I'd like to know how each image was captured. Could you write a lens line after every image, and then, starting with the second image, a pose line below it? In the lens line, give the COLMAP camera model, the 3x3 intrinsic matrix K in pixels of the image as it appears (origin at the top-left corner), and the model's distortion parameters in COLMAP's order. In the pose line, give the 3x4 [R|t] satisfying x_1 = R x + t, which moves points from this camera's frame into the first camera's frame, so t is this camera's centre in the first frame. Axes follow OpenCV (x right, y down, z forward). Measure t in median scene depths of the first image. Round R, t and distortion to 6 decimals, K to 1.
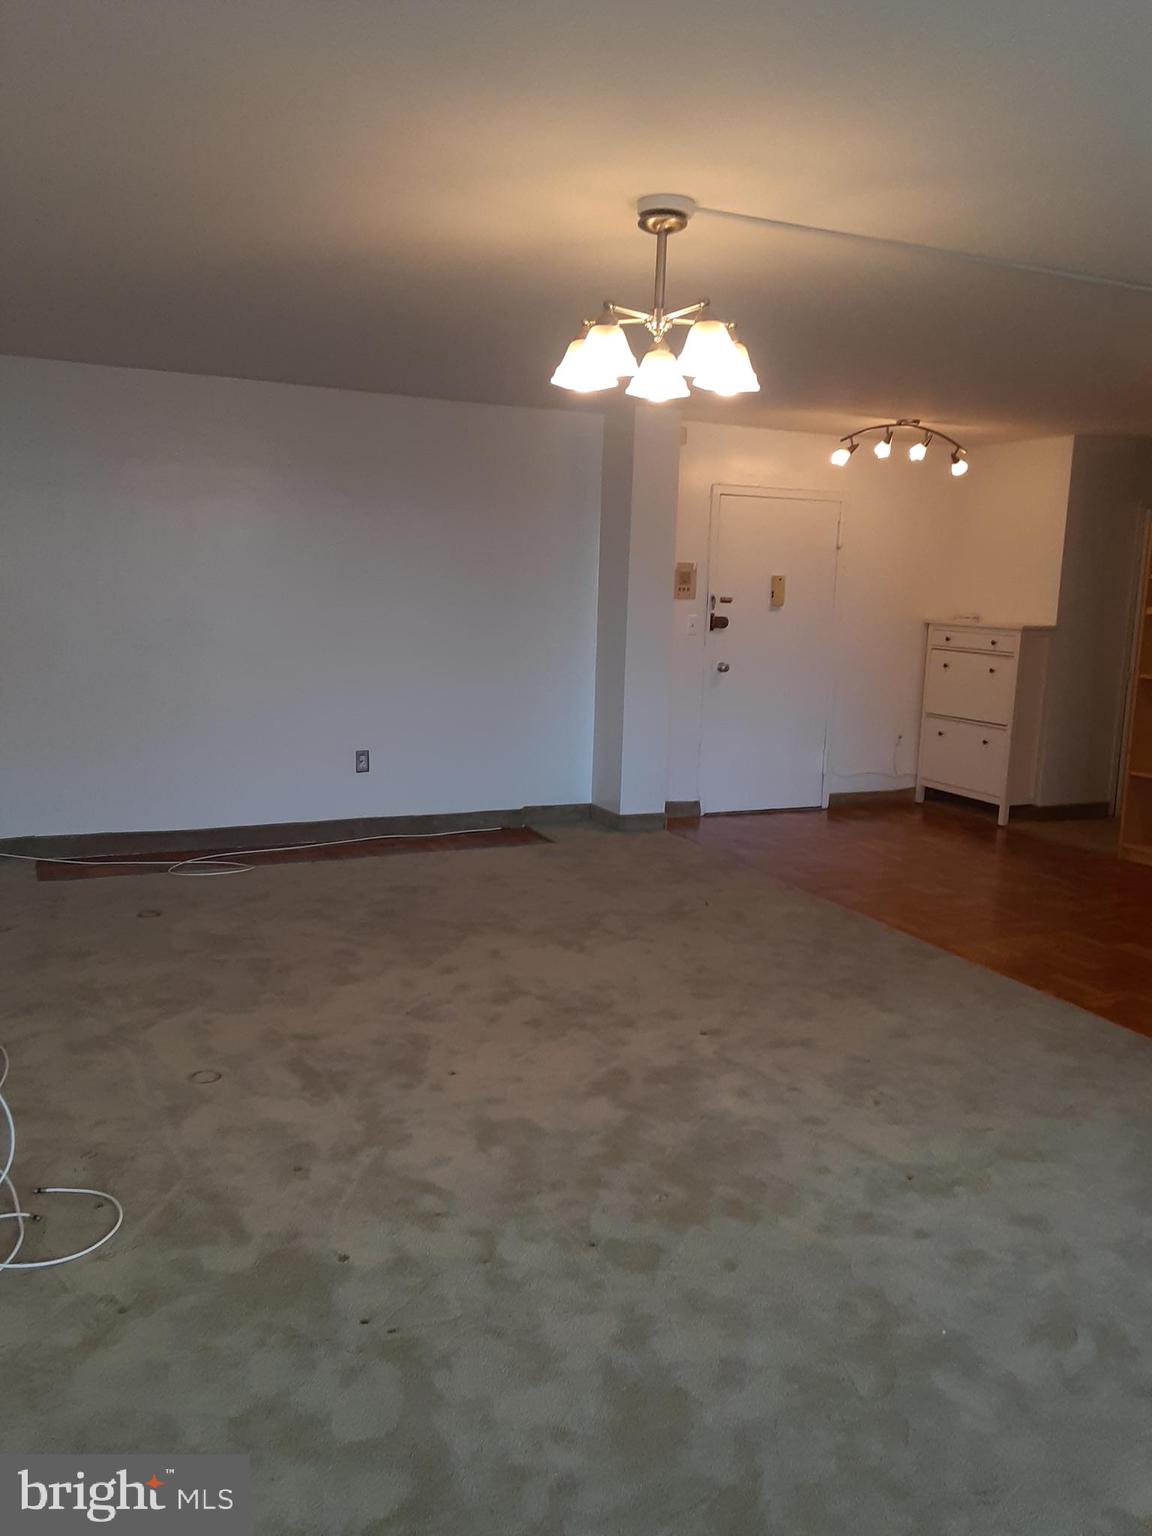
lens RADIAL K [[1217.1, 0, 574.2], [0, 1217.1, 779.1], [0, 0, 1]] dist [0.106661, -0.195853]
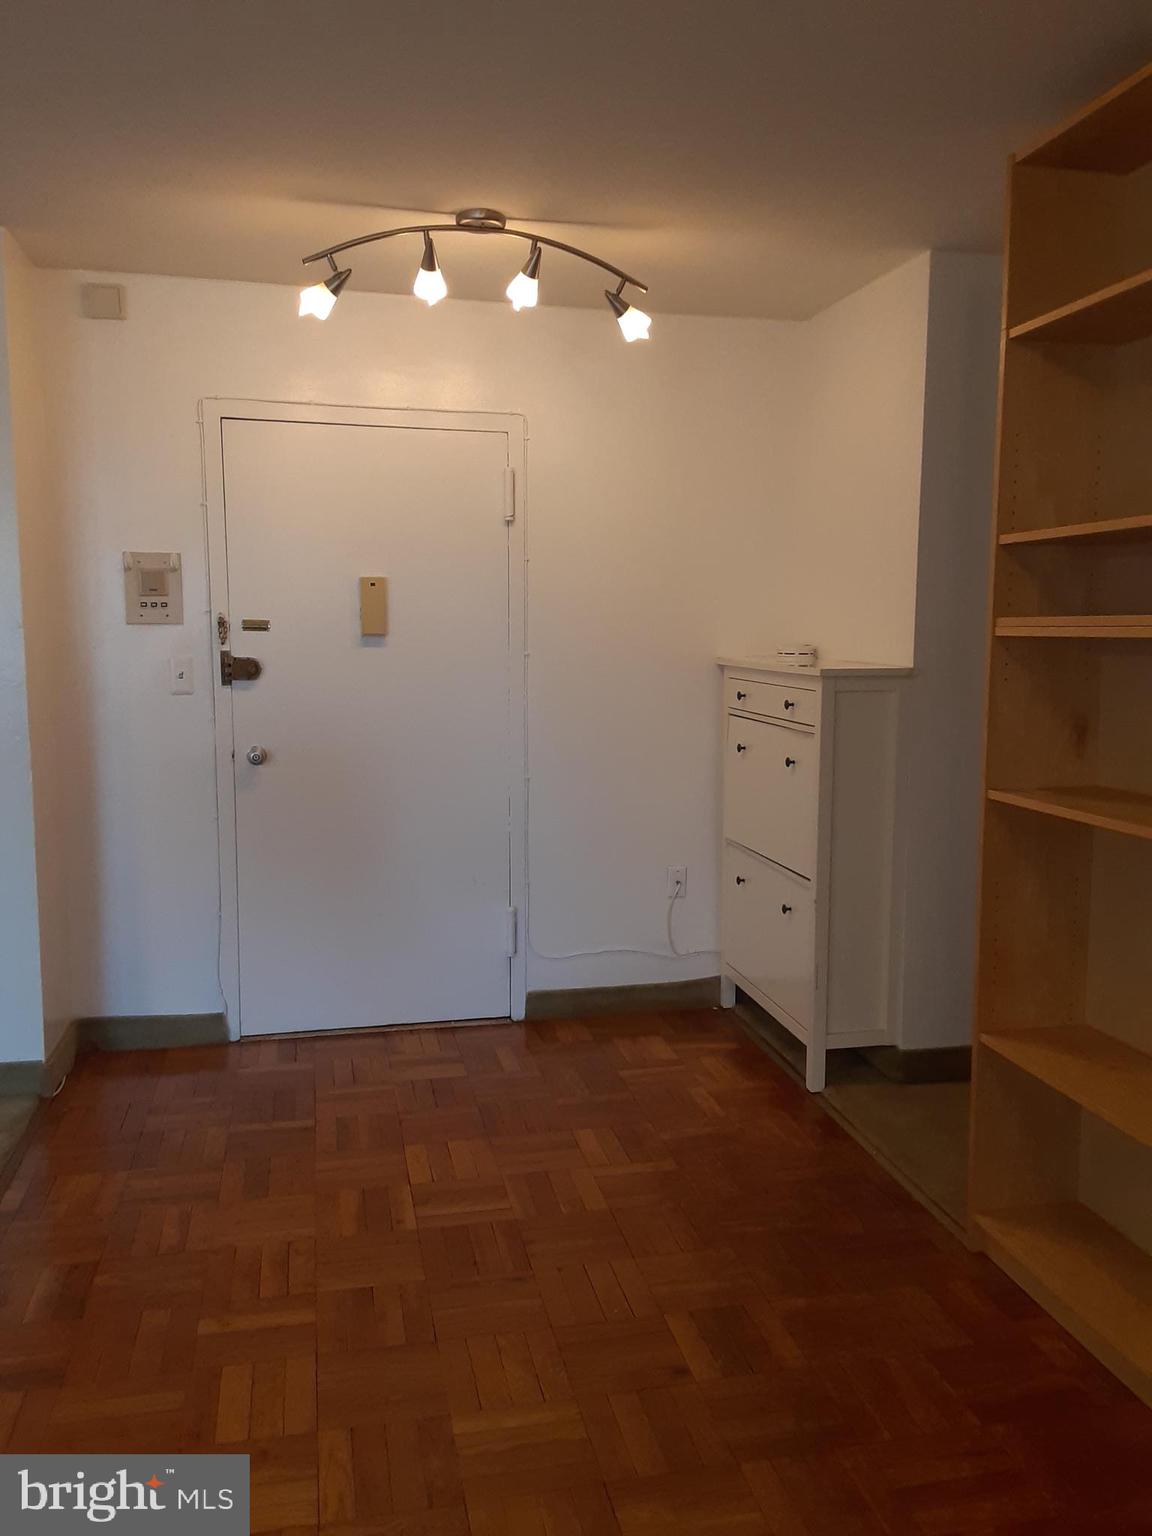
lens RADIAL K [[1258.0, 0, 576.0], [0, 1258.0, 768.0], [0, 0, 1]] dist [0.116716, 0.000221]
pose [[0.979346, -0.001155, -0.202187, 0.462277], [-0.008745, 0.998806, -0.048061, -0.079240], [0.202001, 0.048836, 0.978167, 0.646635]]
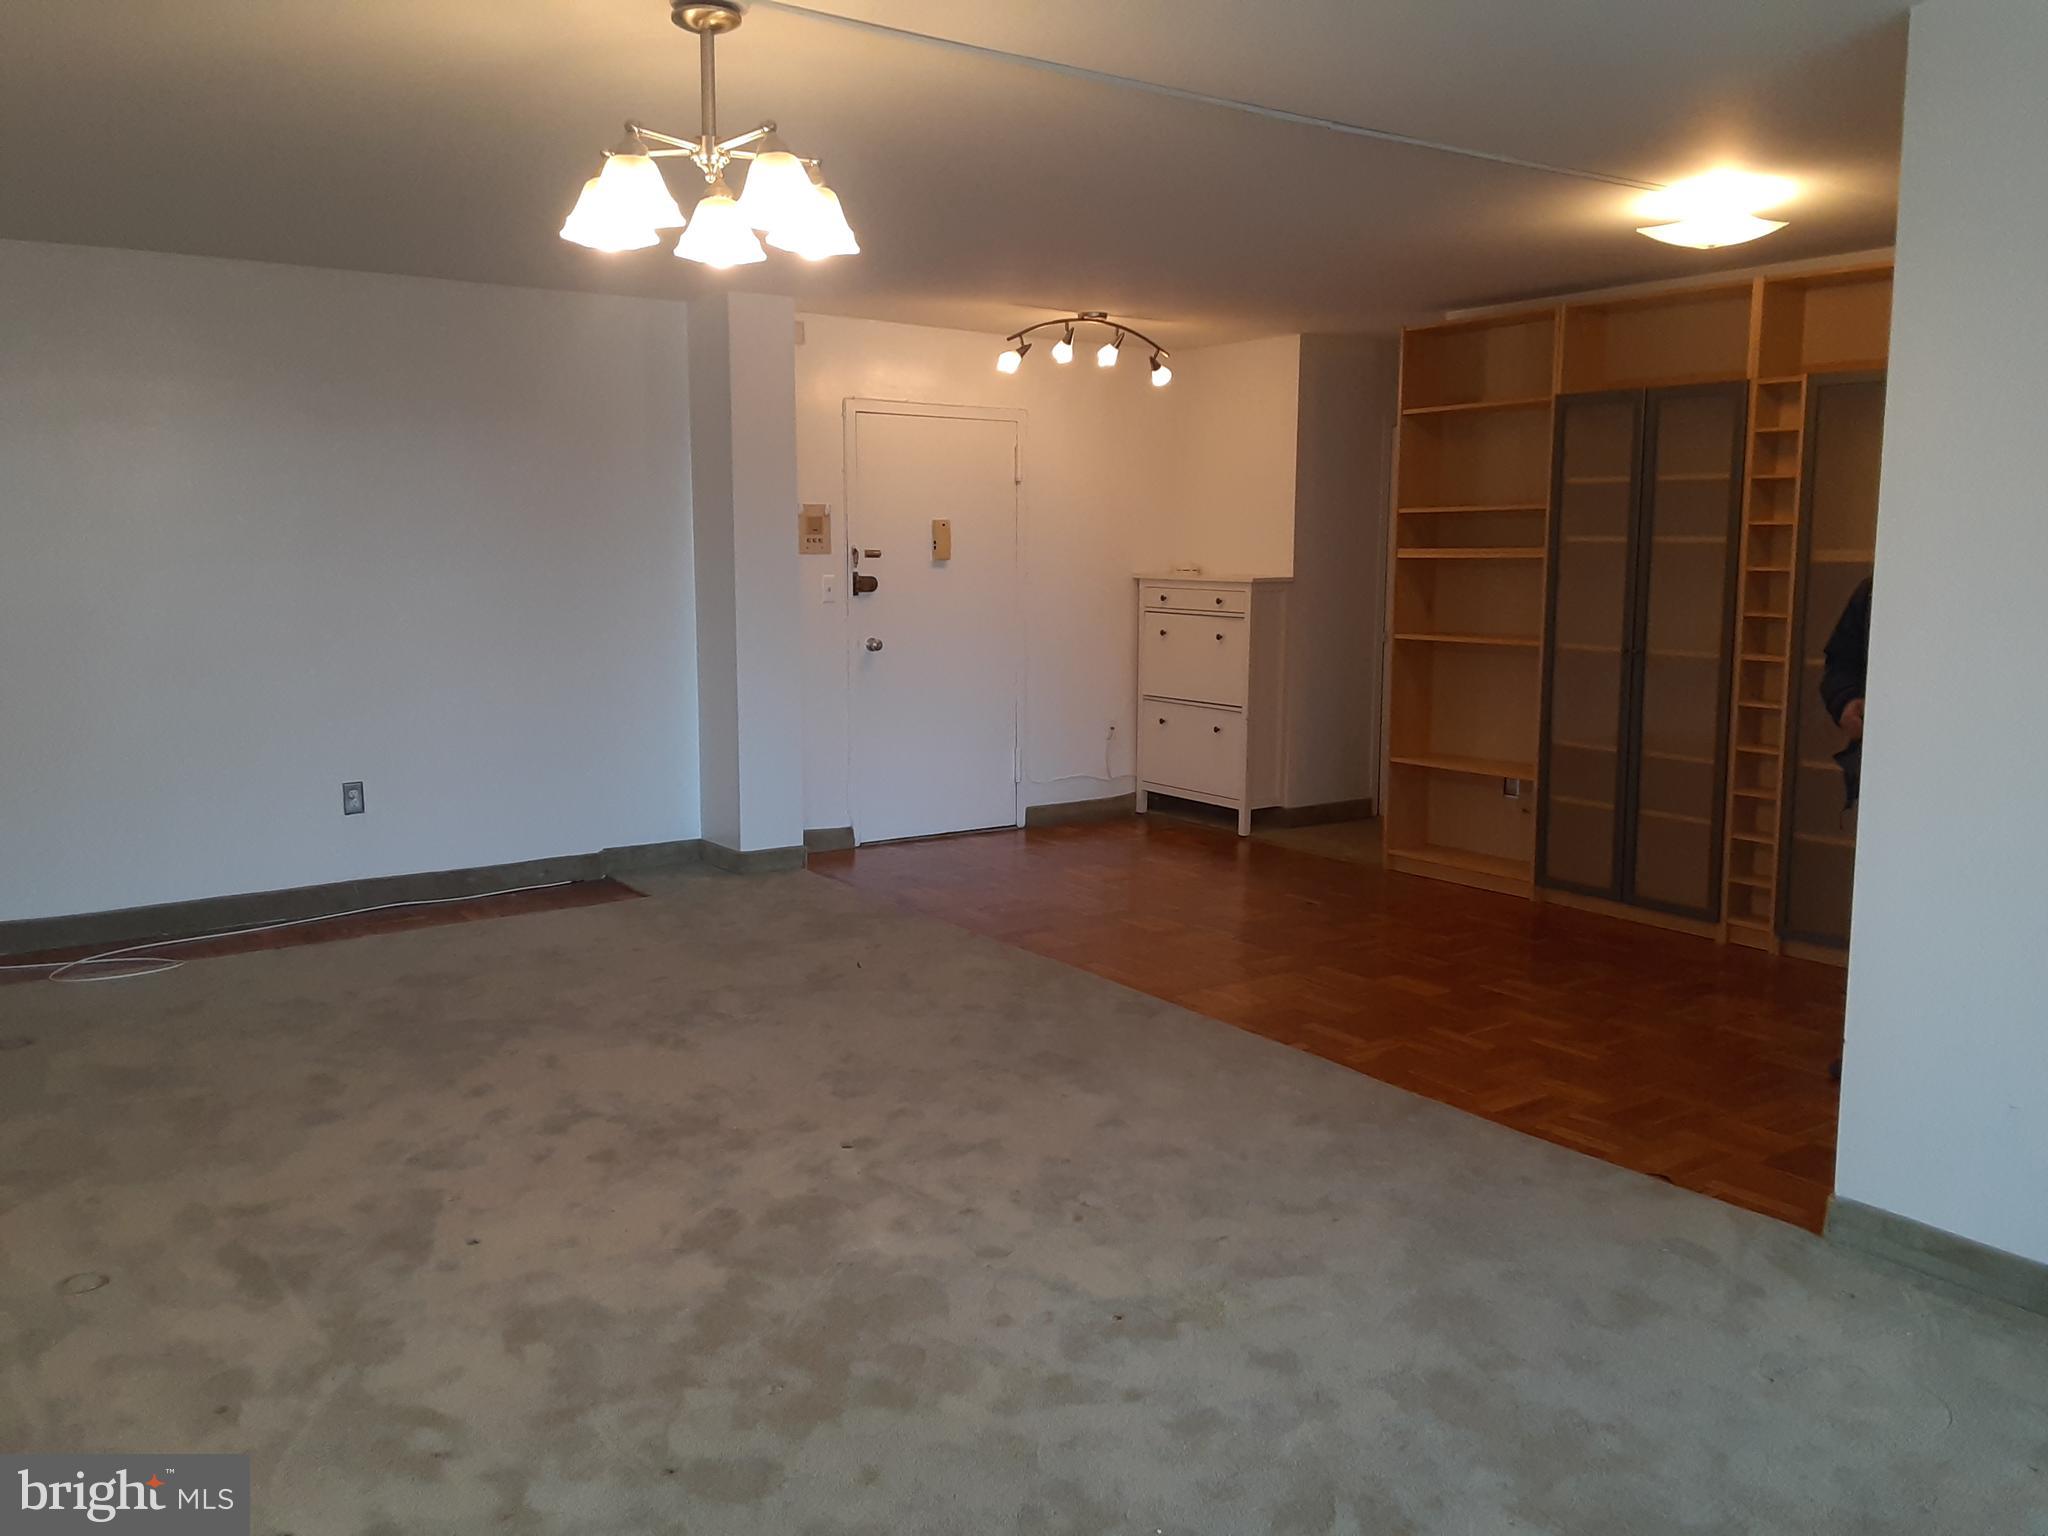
lens RADIAL K [[1622.8, 0, 1020.1], [0, 1622.8, 754.8], [0, 0, 1]] dist [0.106661, -0.195853]
pose [[0.981273, -0.049576, 0.186135, 0.028270], [0.055135, 0.998171, -0.024807, 0.005584], [-0.184565, 0.034605, 0.982211, 0.023630]]
